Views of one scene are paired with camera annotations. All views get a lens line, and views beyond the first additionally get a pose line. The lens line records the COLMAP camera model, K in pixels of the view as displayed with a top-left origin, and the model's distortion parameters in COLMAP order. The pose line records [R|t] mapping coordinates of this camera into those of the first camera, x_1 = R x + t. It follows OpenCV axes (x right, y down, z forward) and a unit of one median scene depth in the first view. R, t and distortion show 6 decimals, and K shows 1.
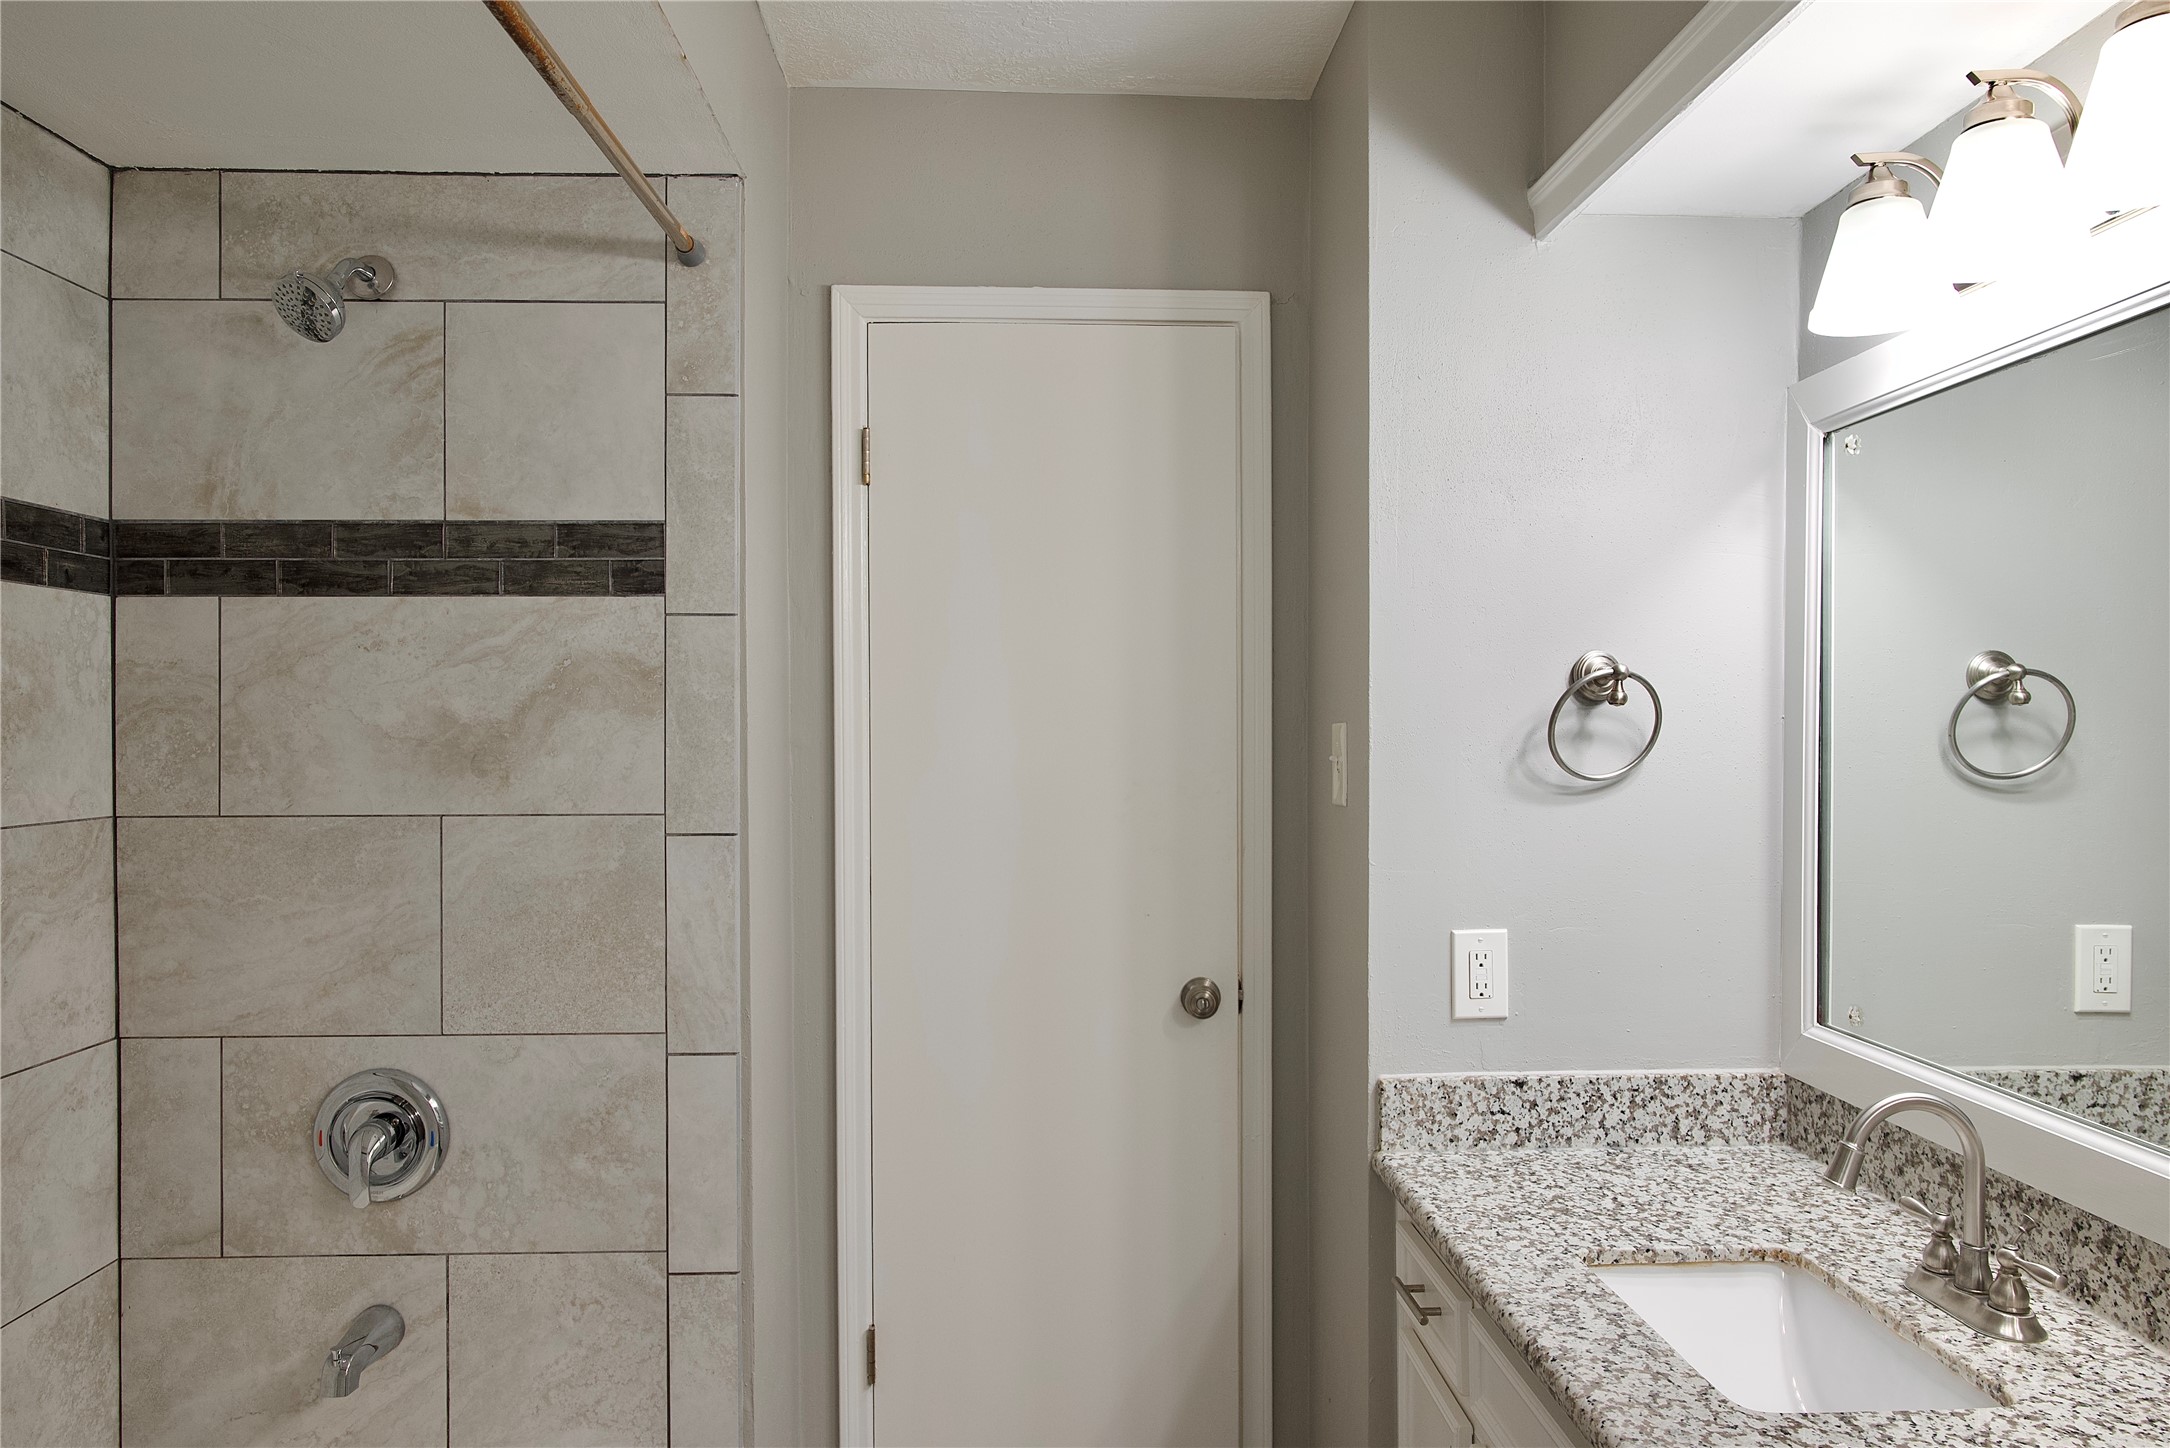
lens RADIAL K [[1466.1, 0, 1085.0], [0, 1466.1, 724.0], [0, 0, 1]] dist [-0.004148, 0.000694]
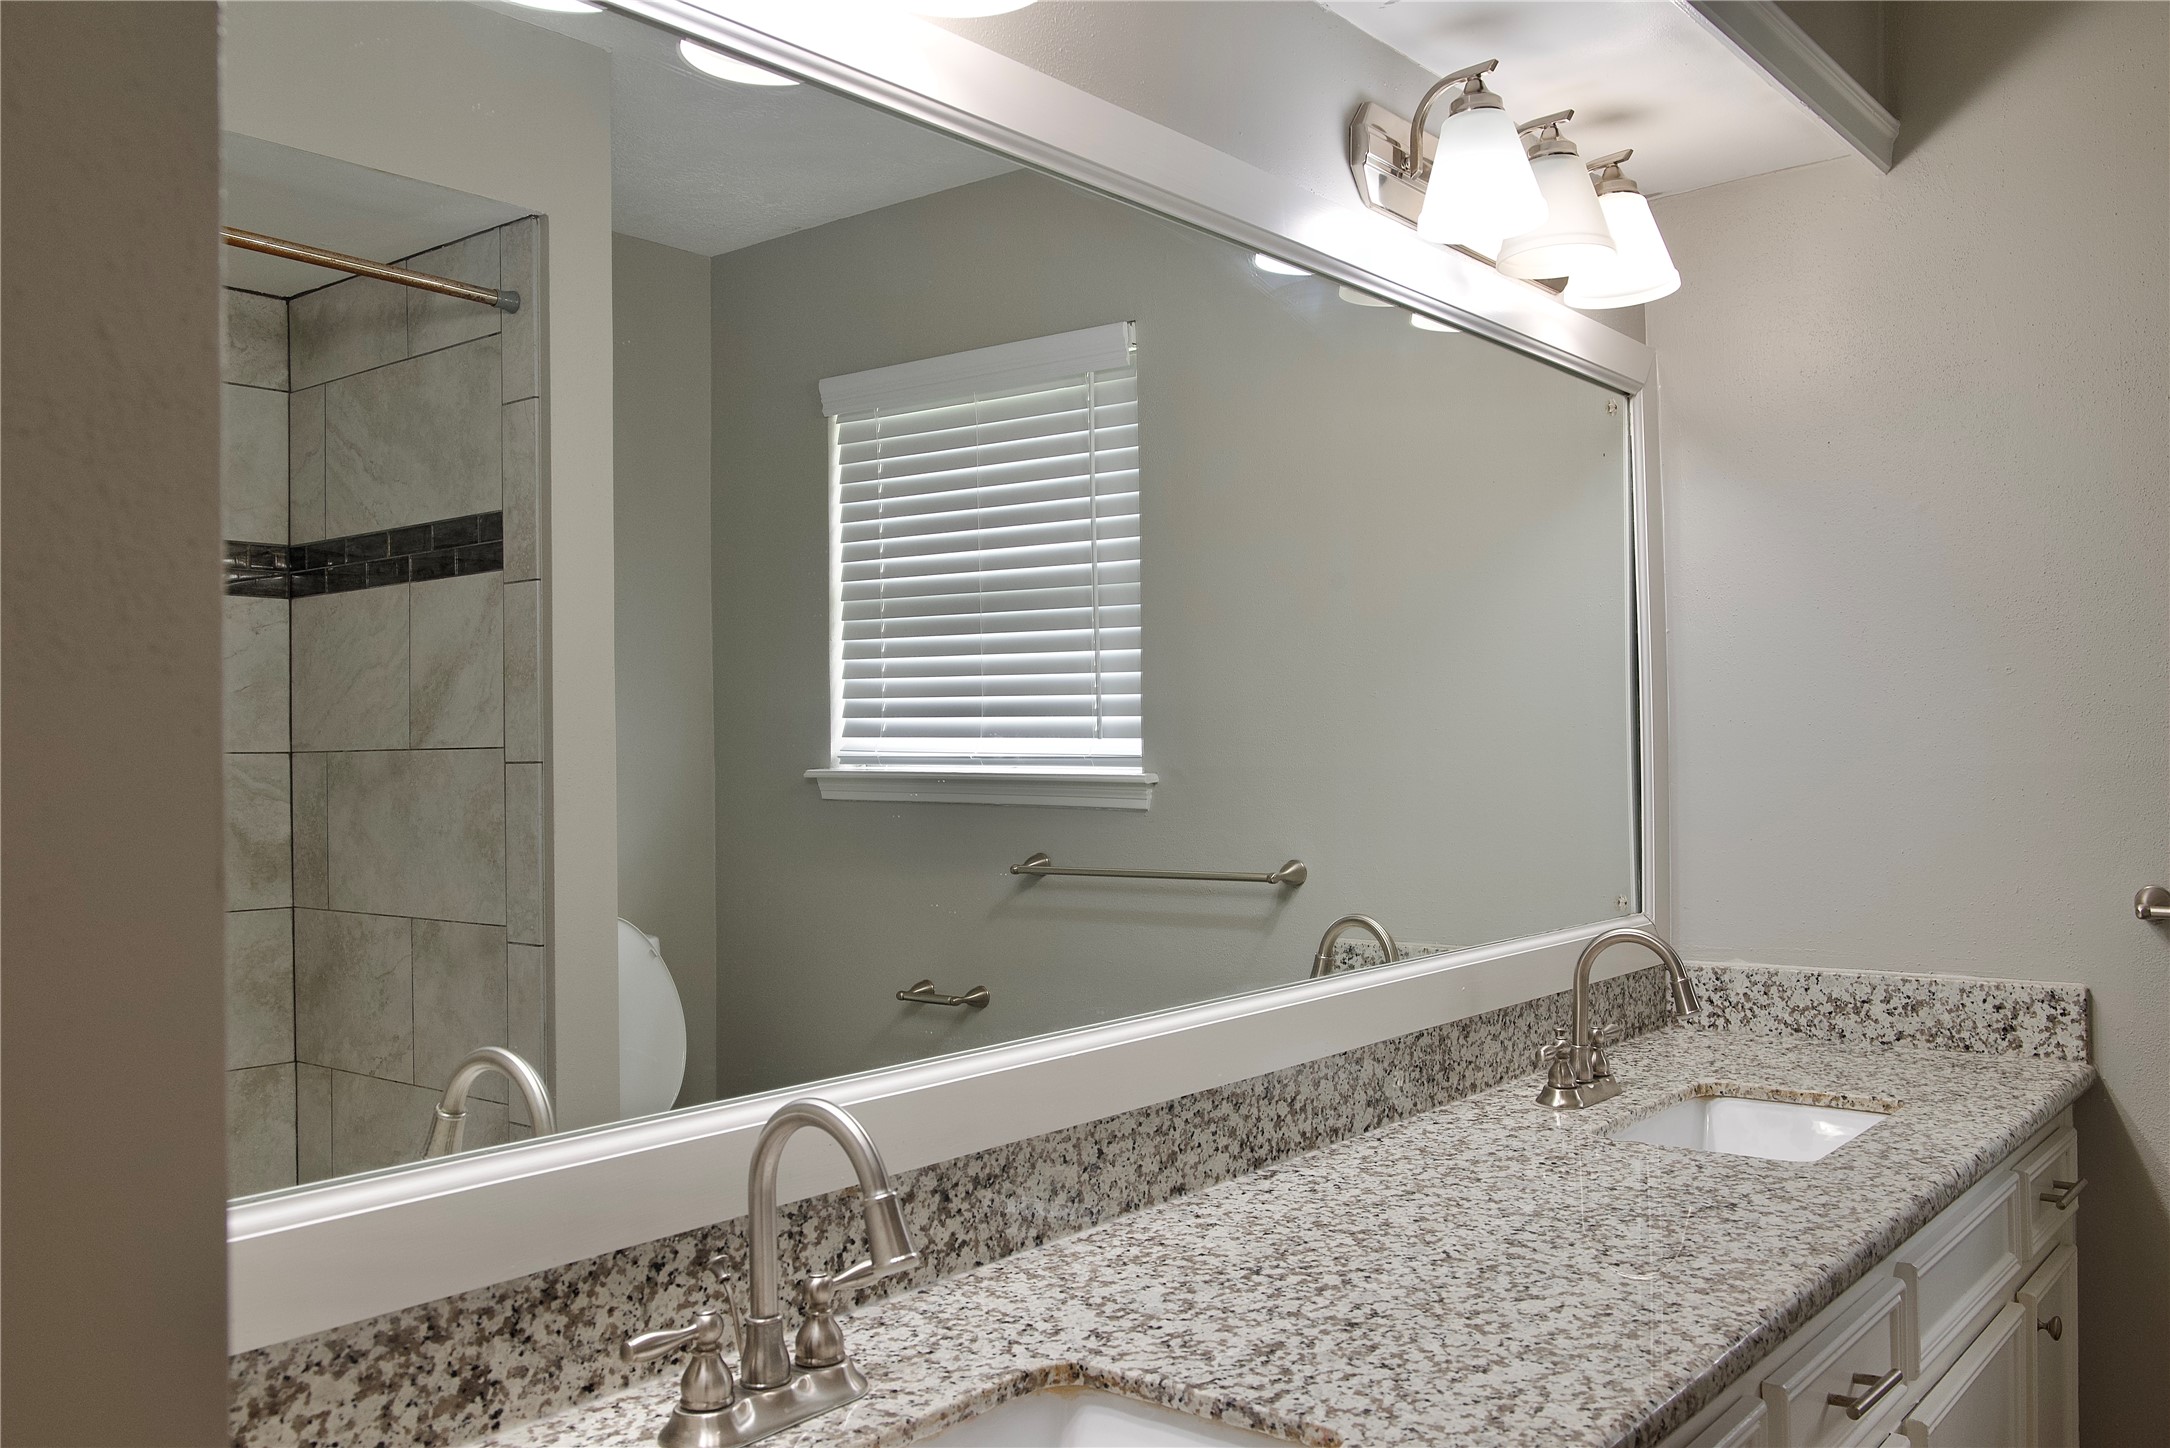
lens RADIAL K [[1780.3, 0, 1085.0], [0, 1780.3, 724.0], [0, 0, 1]] dist [0.004506, 0.001918]
pose [[-0.750691, 0.027567, 0.660078, -0.045683], [0.017134, 0.999605, -0.022260, 0.098410], [-0.660432, -0.005401, -0.750867, 1.415064]]
